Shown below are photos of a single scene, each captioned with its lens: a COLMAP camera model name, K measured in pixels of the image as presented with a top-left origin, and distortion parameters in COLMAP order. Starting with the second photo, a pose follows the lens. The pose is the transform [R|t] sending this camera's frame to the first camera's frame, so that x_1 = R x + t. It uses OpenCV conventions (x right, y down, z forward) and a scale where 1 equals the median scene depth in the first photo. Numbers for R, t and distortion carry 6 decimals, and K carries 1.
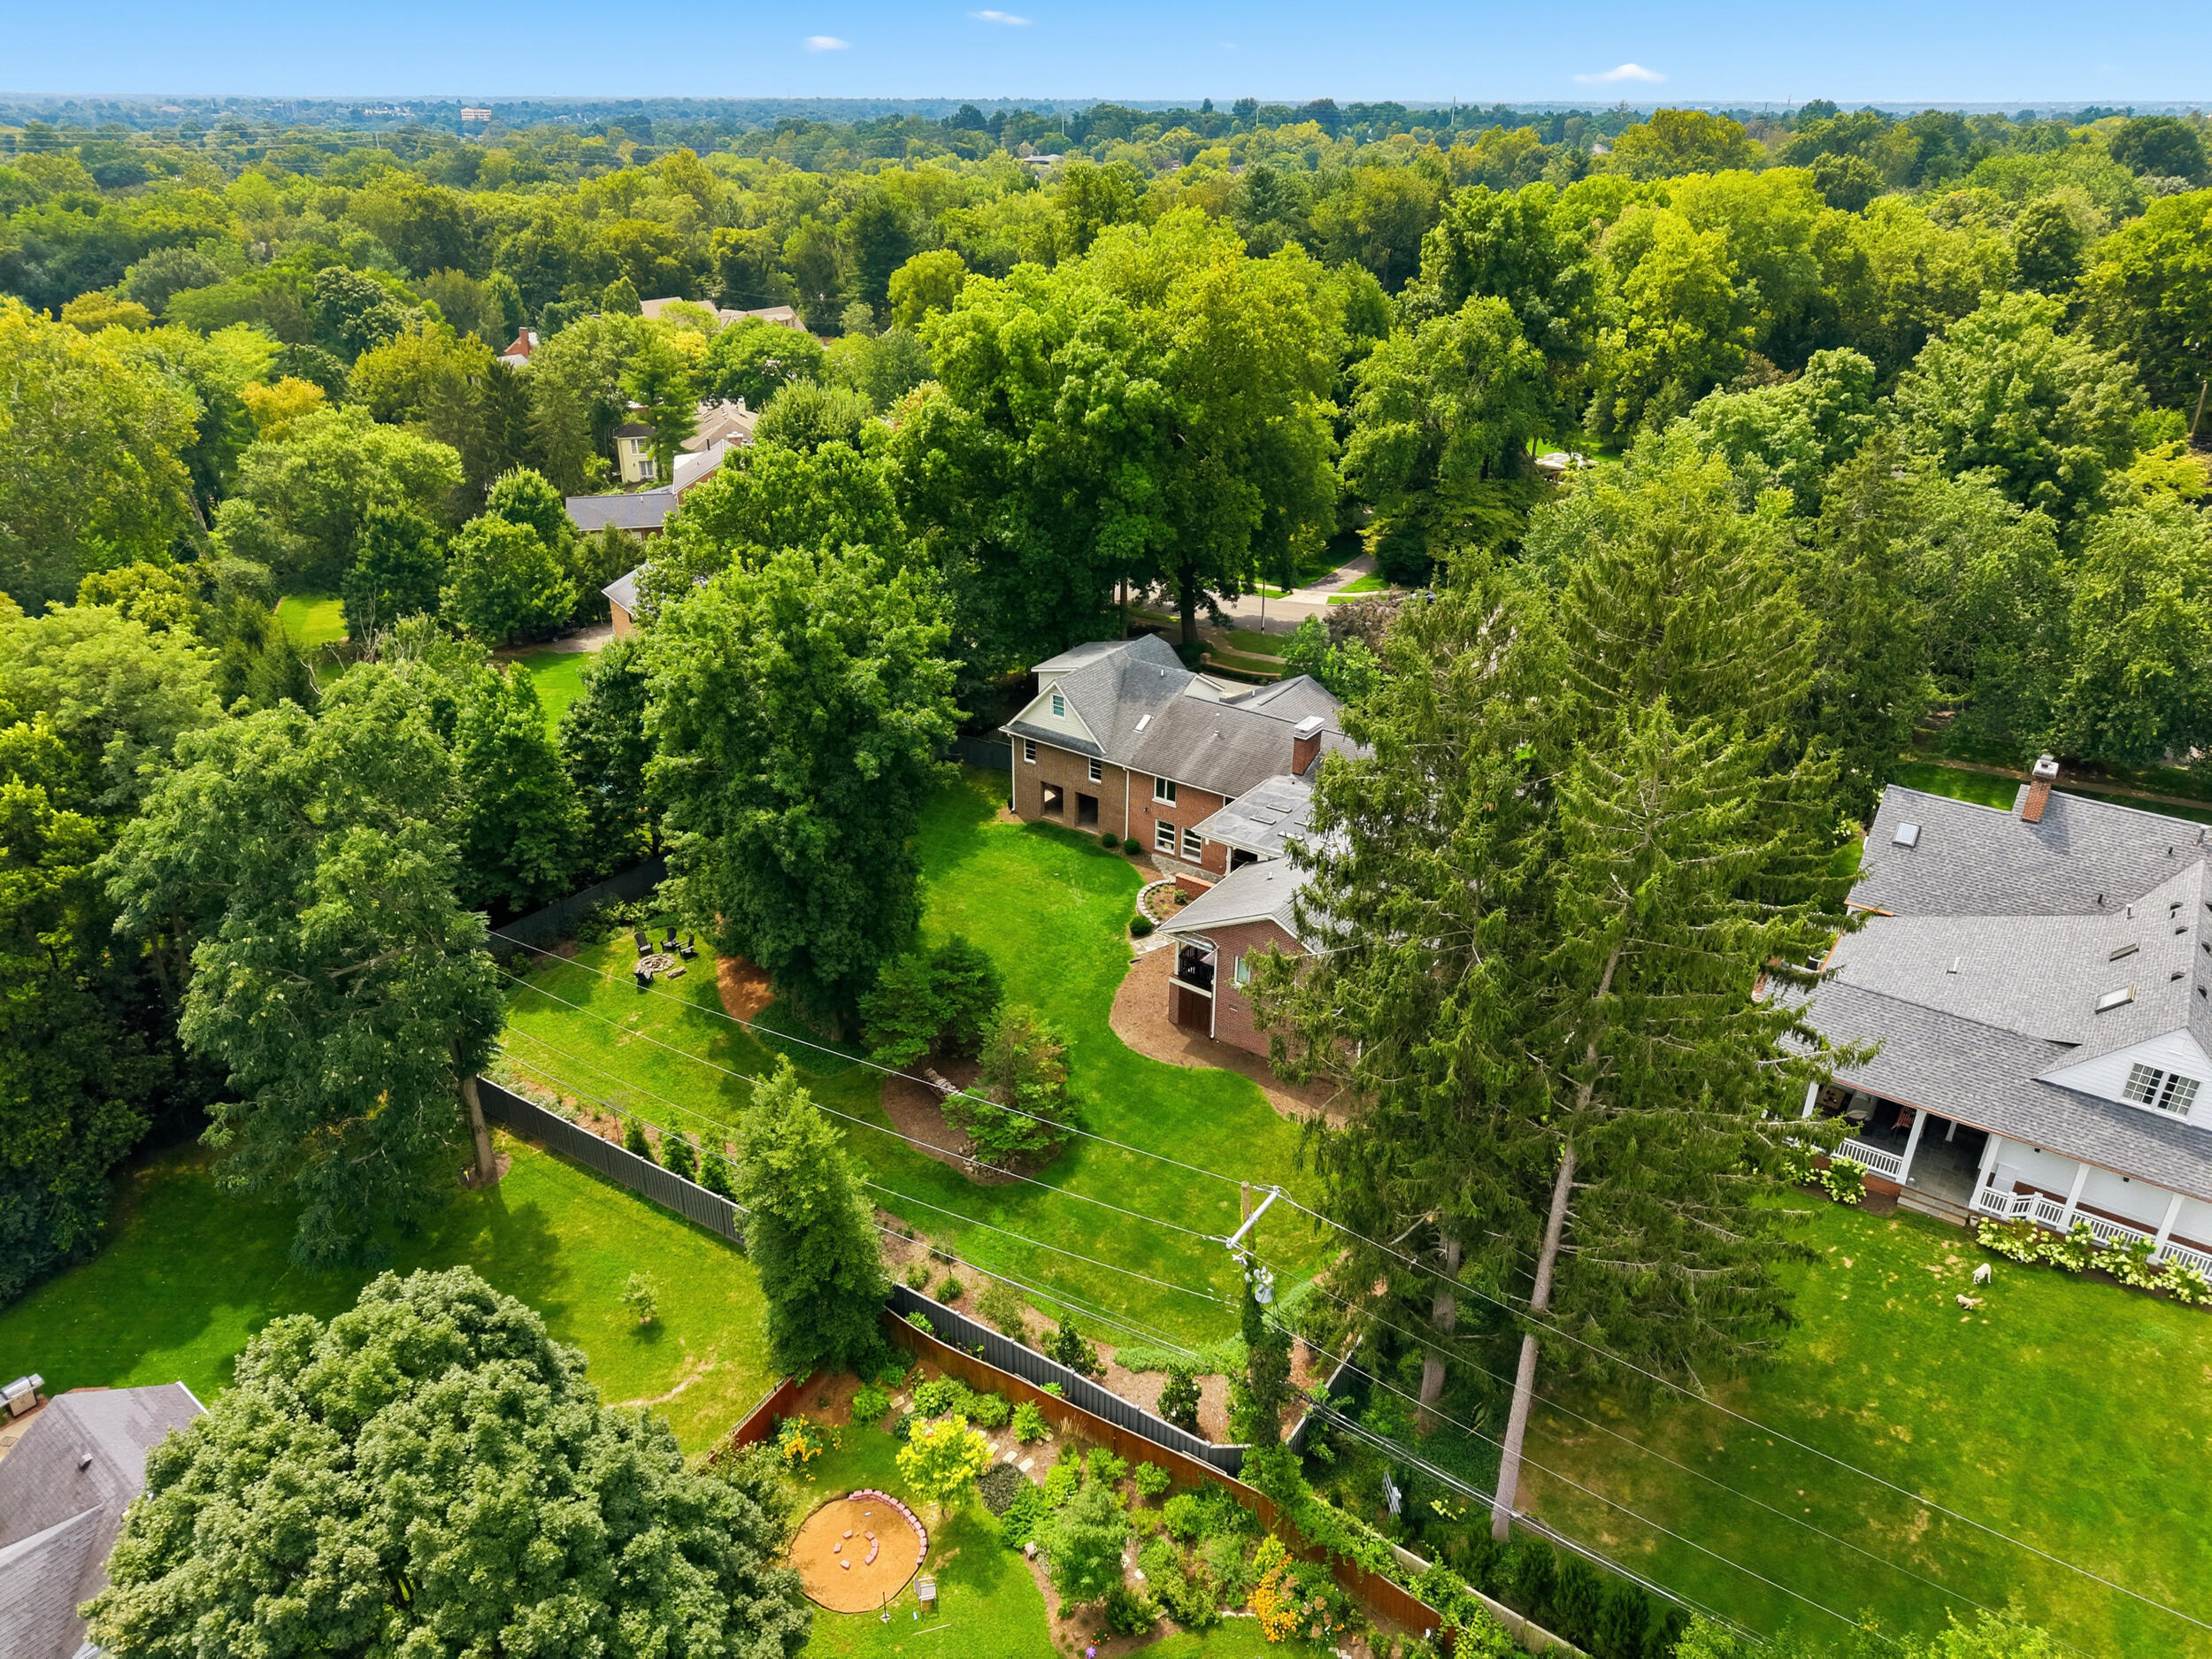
lens RADIAL K [[1508.0, 0, 1093.4], [0, 1508.0, 838.7], [0, 0, 1]] dist [-0.000164, -0.000983]
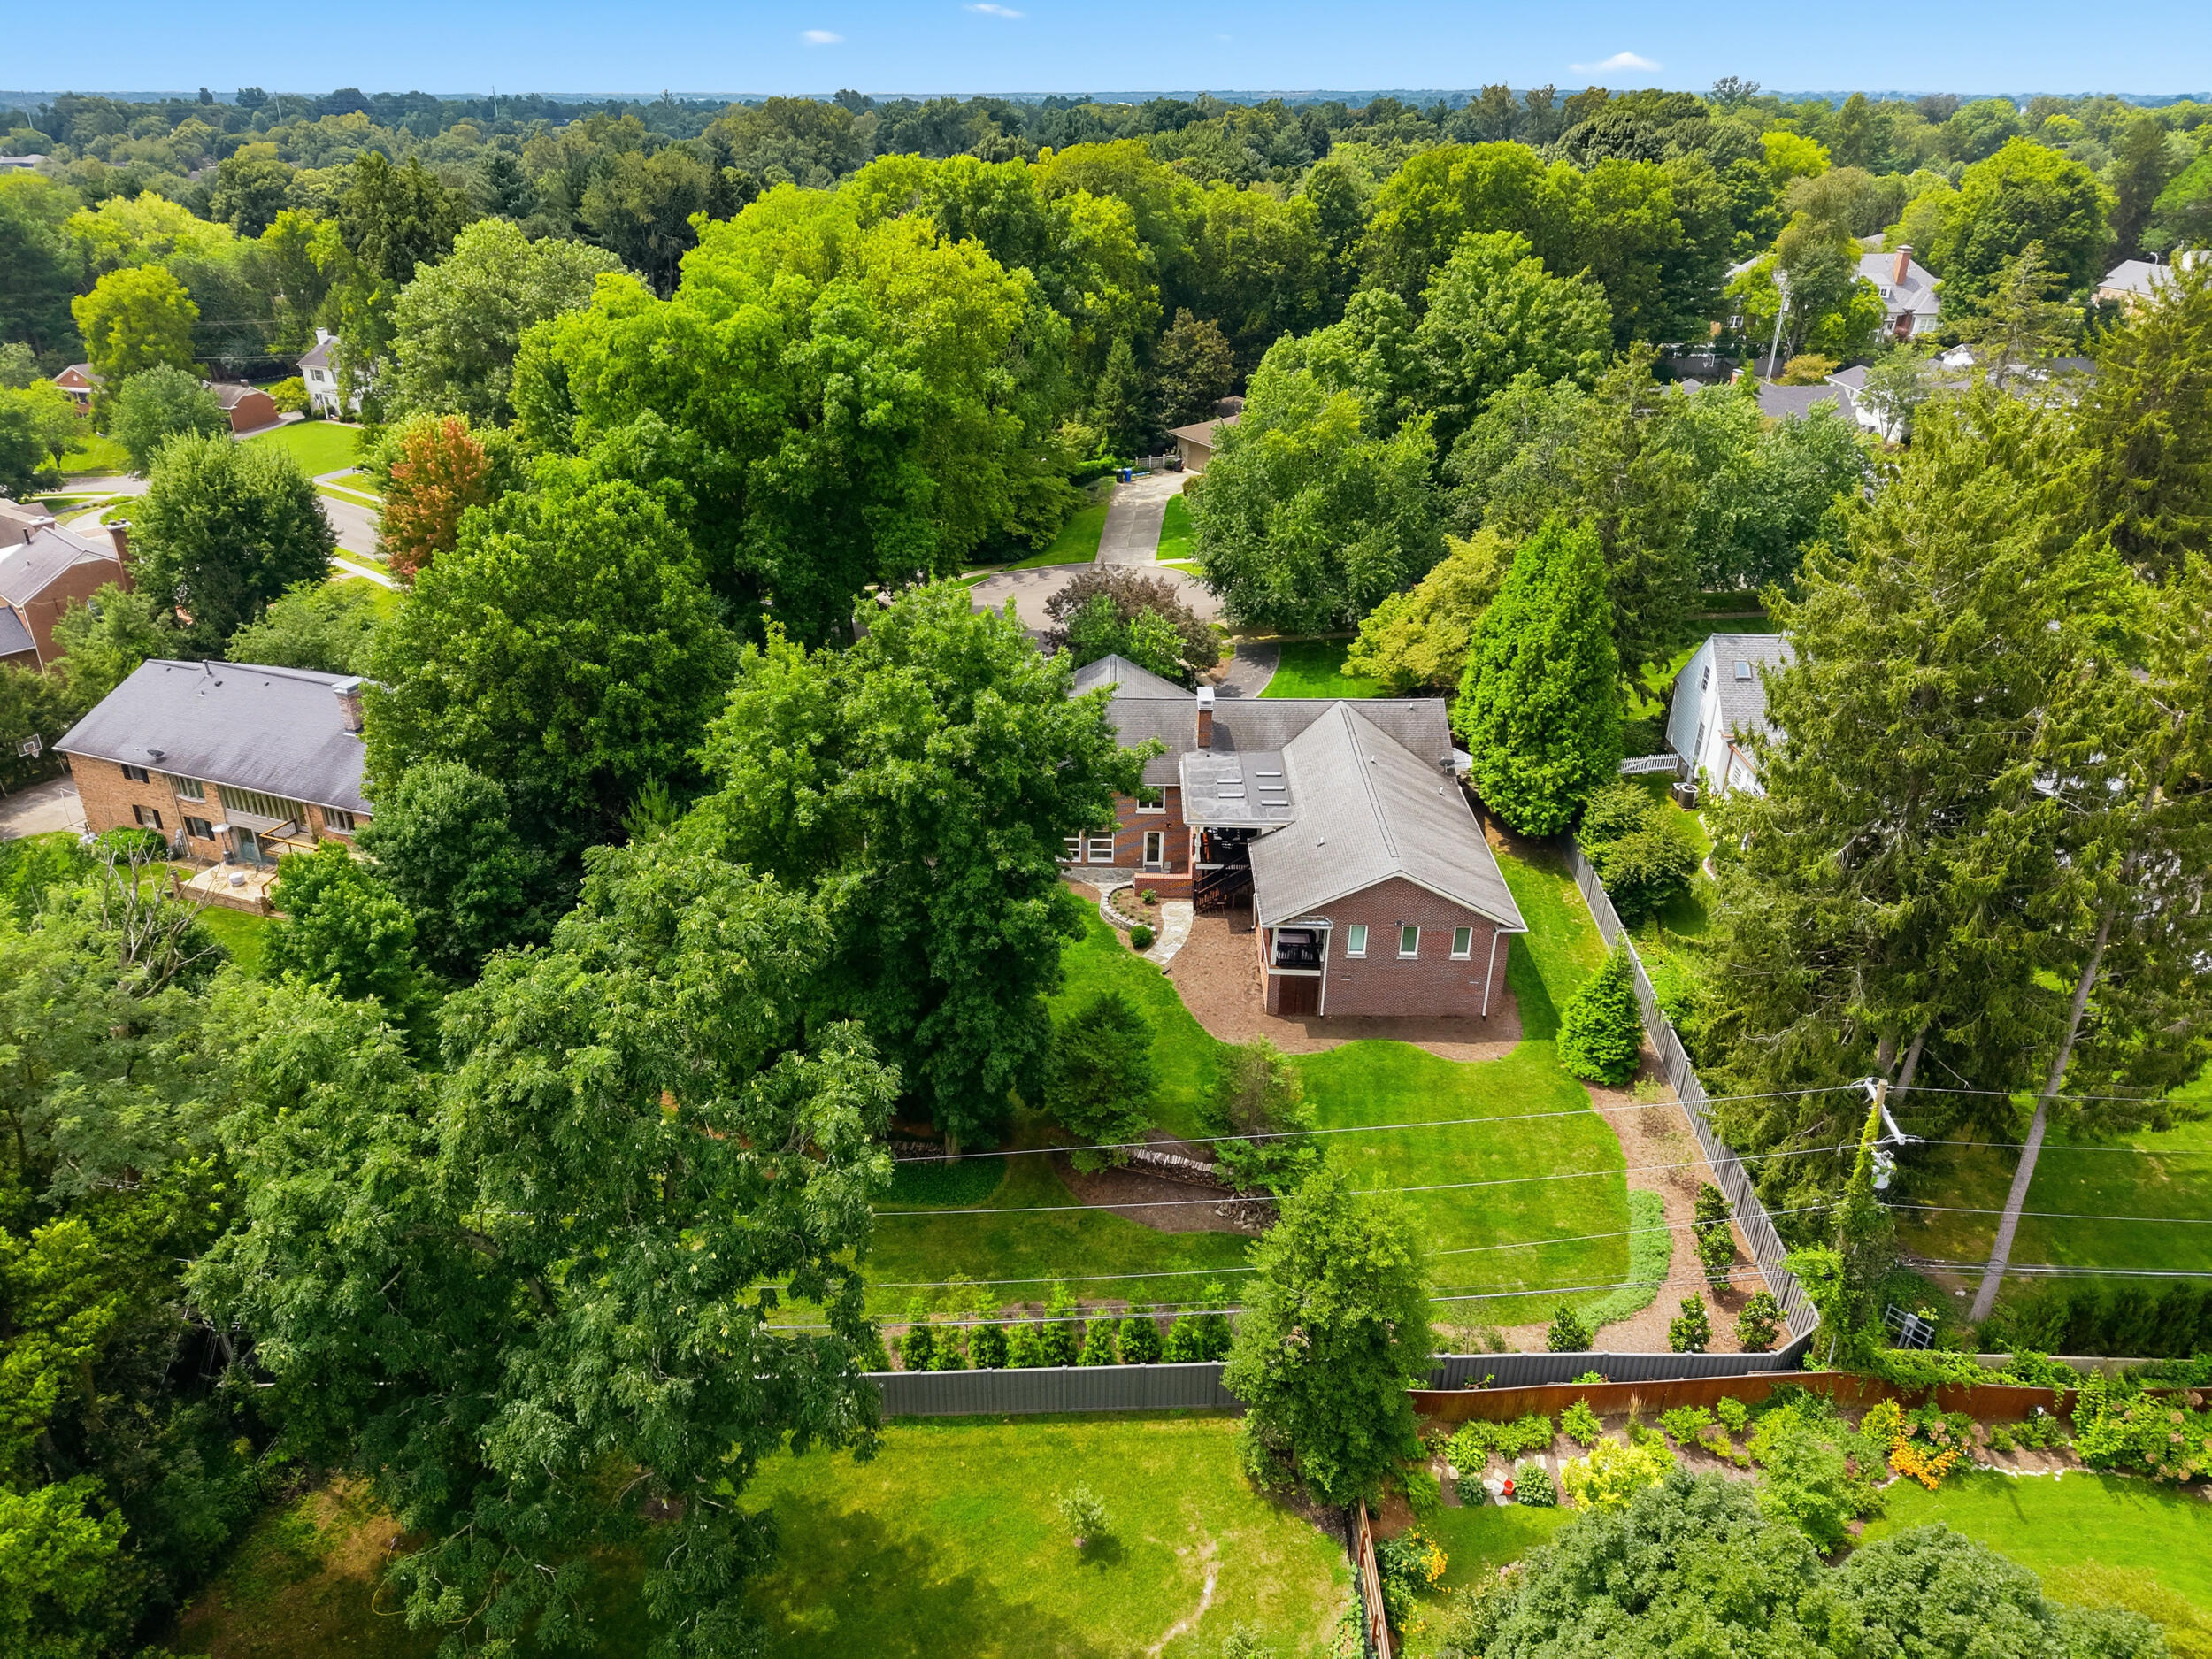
lens RADIAL K [[1508.0, 0, 1100.6], [0, 1508.0, 820.4], [0, 0, 1]] dist [-0.000164, -0.000983]
pose [[0.825364, -0.246730, 0.507836, -0.412582], [0.249527, 0.966257, 0.063907, -0.072488], [-0.506468, 0.073972, 0.859080, 0.181217]]
